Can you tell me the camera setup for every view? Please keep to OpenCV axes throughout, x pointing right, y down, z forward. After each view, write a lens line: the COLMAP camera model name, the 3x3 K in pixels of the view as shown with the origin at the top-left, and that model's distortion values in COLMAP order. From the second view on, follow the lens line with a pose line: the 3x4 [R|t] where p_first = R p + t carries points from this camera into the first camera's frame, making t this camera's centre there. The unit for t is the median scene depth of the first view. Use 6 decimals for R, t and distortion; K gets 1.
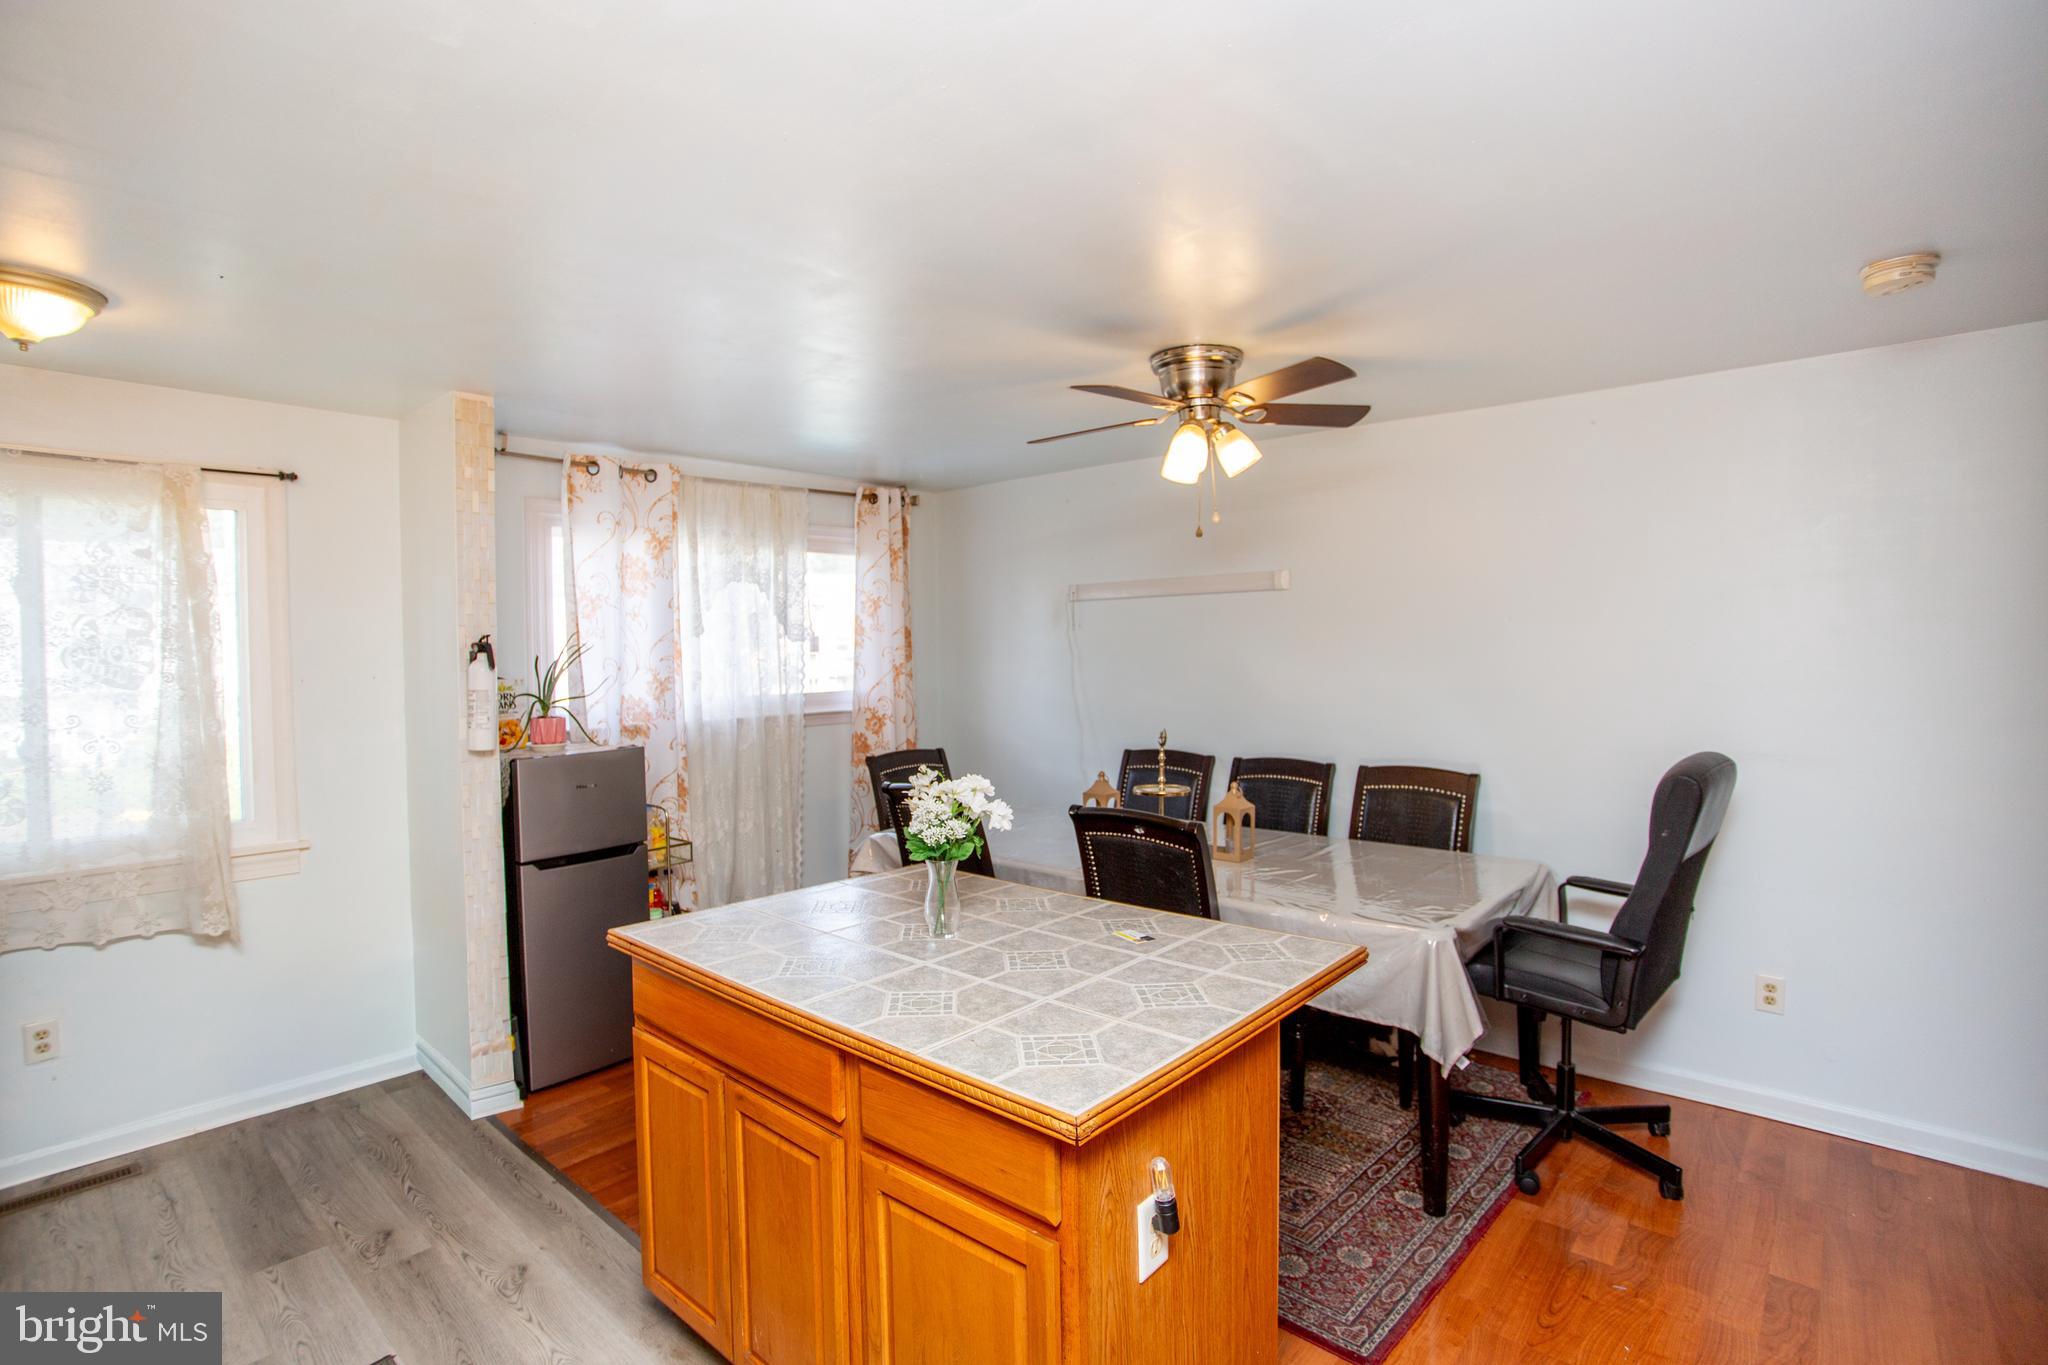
lens RADIAL K [[993.5, 0, 1010.7], [0, 993.5, 673.2], [0, 0, 1]] dist [-0.072820, 0.030134]
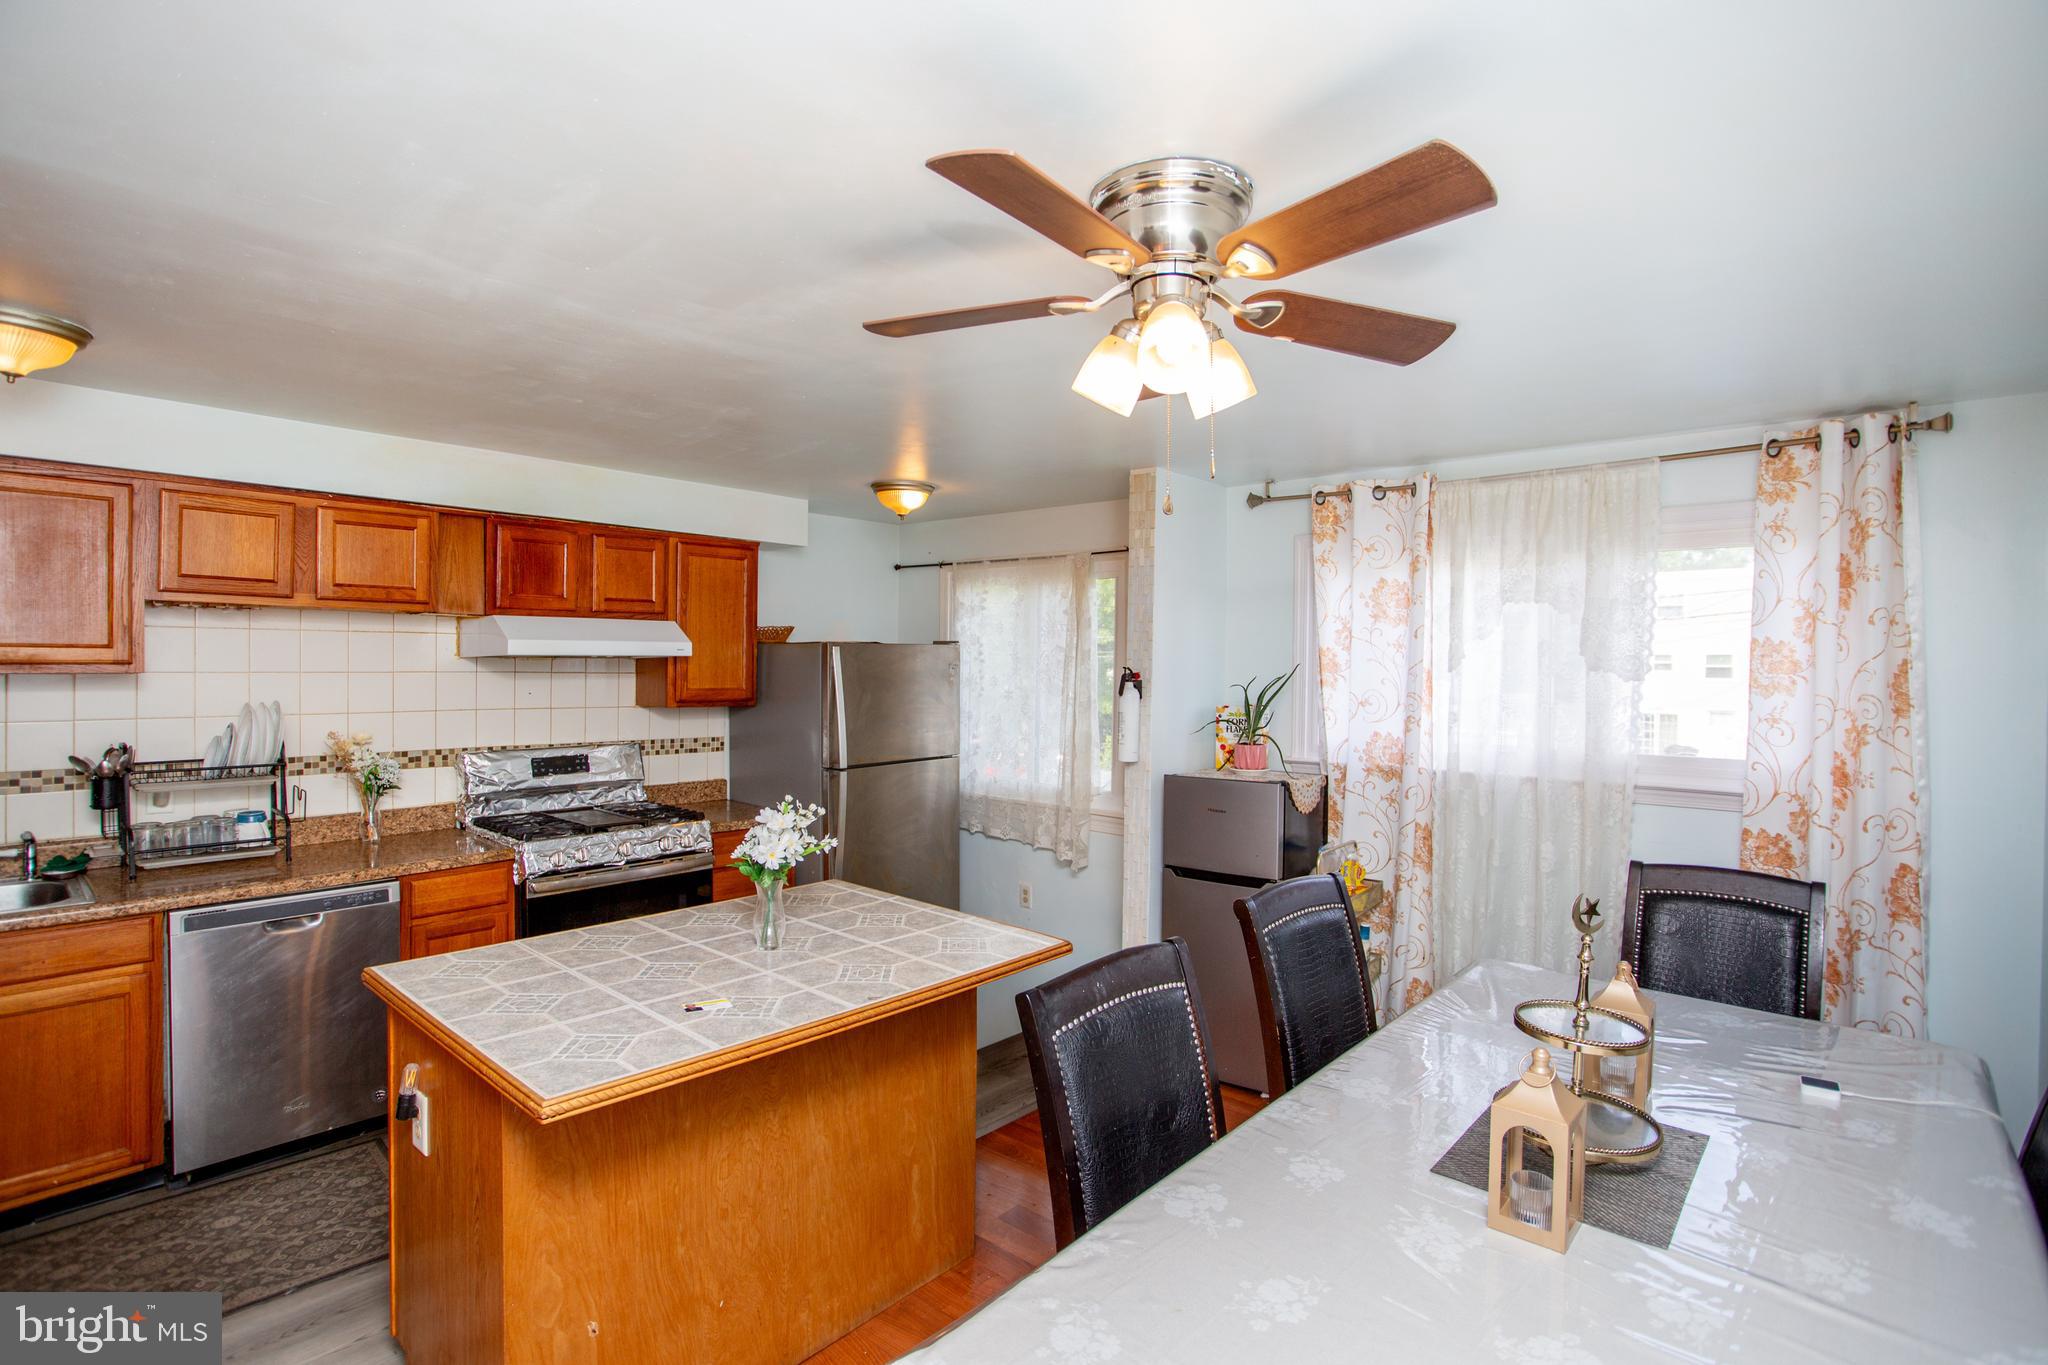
lens RADIAL K [[993.5, 0, 1014.0], [0, 993.5, 672.3], [0, 0, 1]] dist [-0.072820, 0.030134]
pose [[0.003953, 0.021441, -0.999762, 0.690471], [-0.039277, 0.999002, 0.021269, -0.052674], [0.999221, 0.039184, 0.004791, 0.839673]]
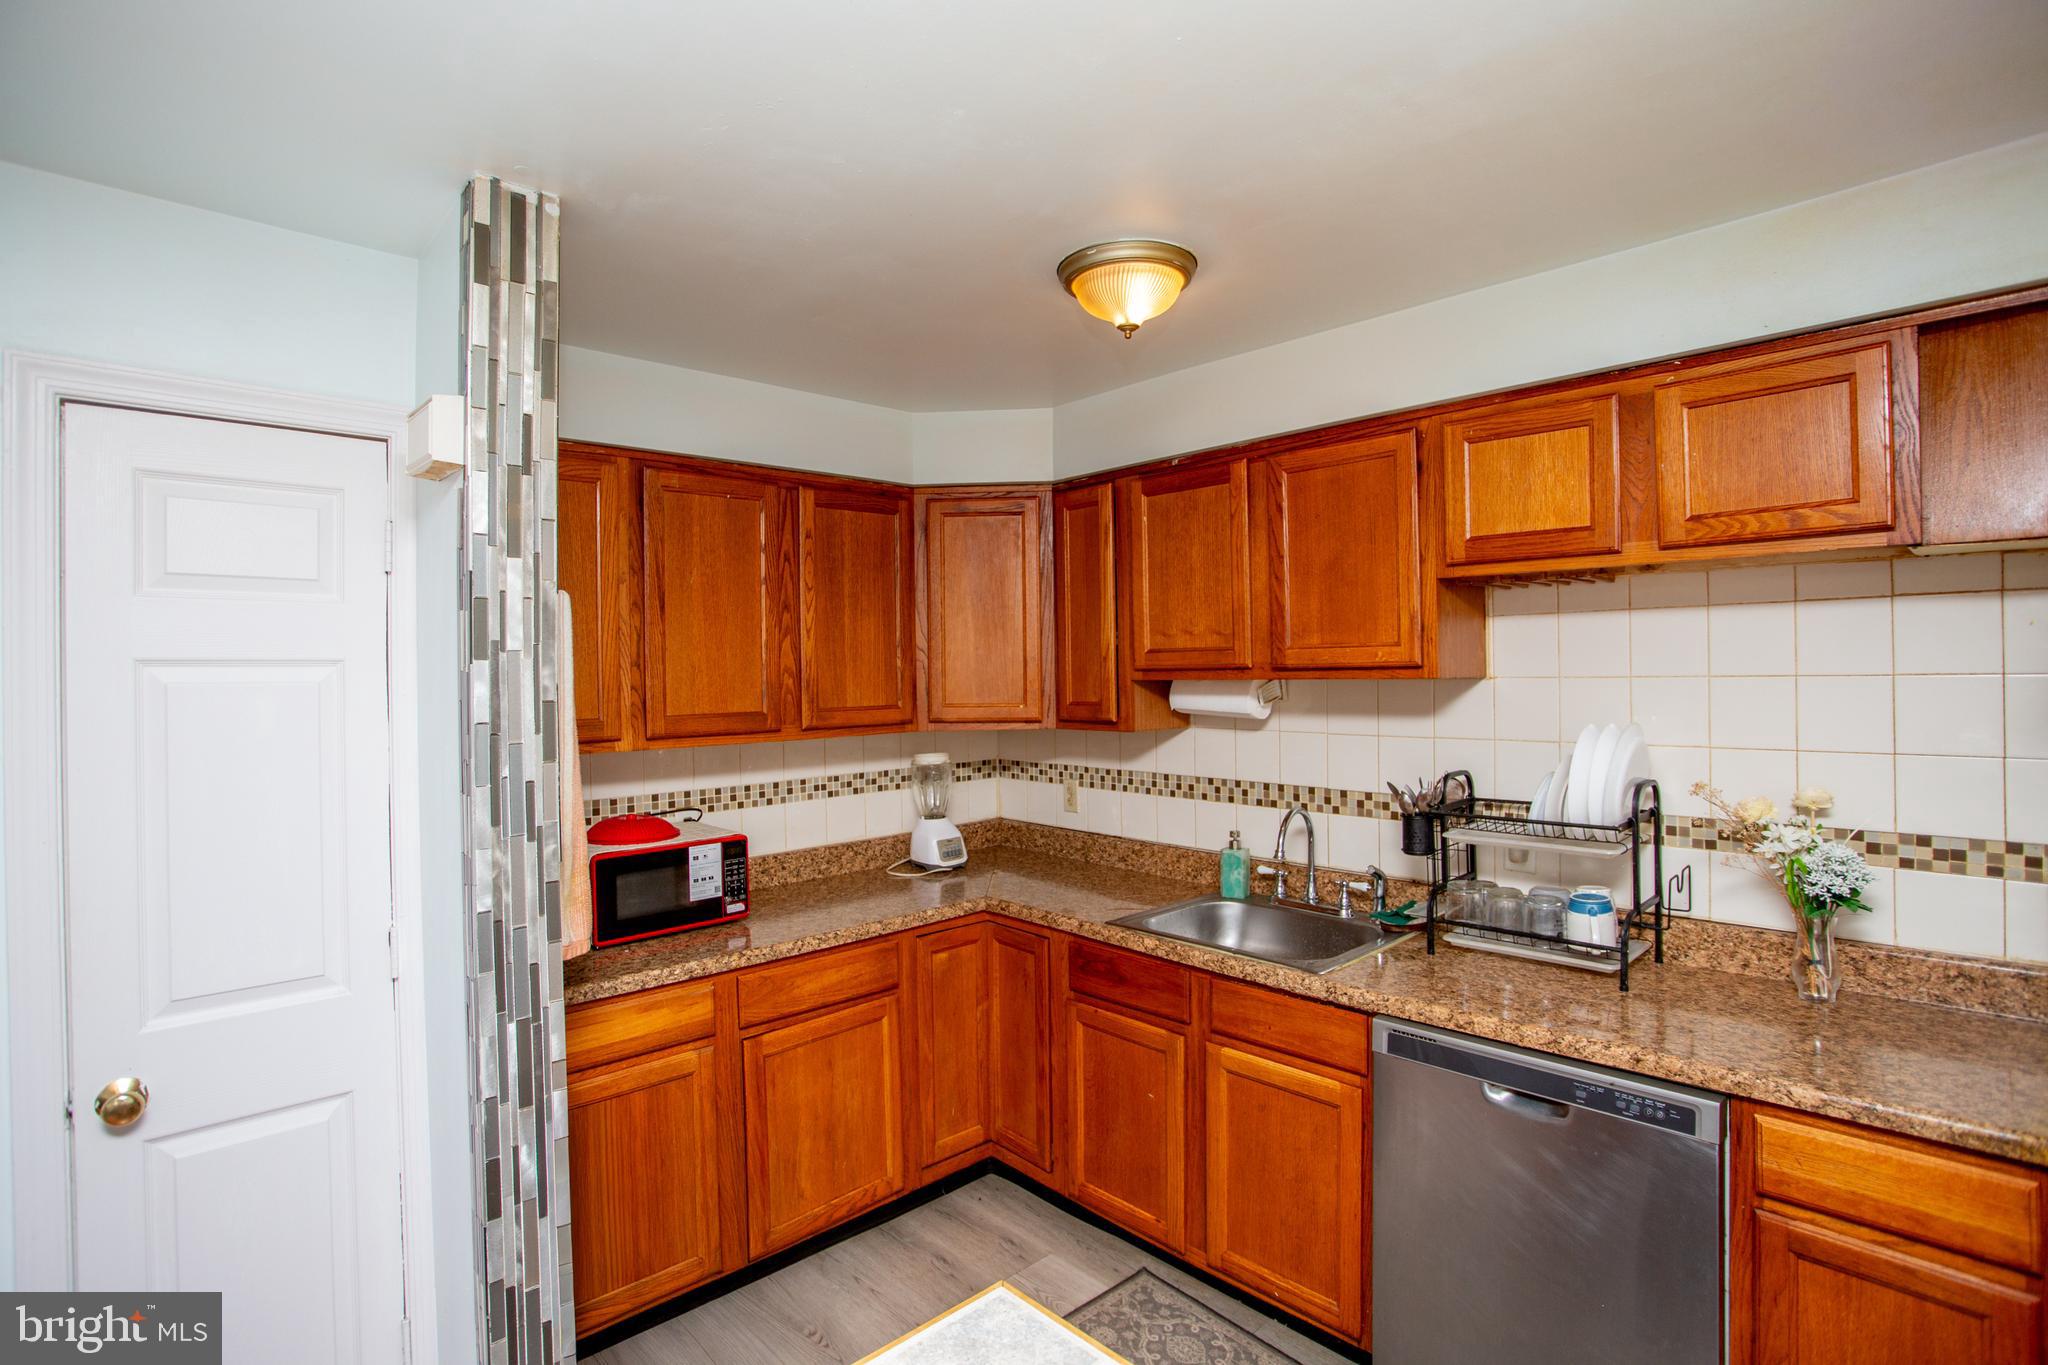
lens RADIAL K [[993.5, 0, 1012.9], [0, 993.5, 672.2], [0, 0, 1]] dist [-0.072820, 0.030134]
pose [[-0.995667, 0.024708, 0.089645, -0.010624], [0.027042, 0.999324, 0.024923, -0.028868], [-0.088968, 0.027240, -0.995662, 0.721162]]
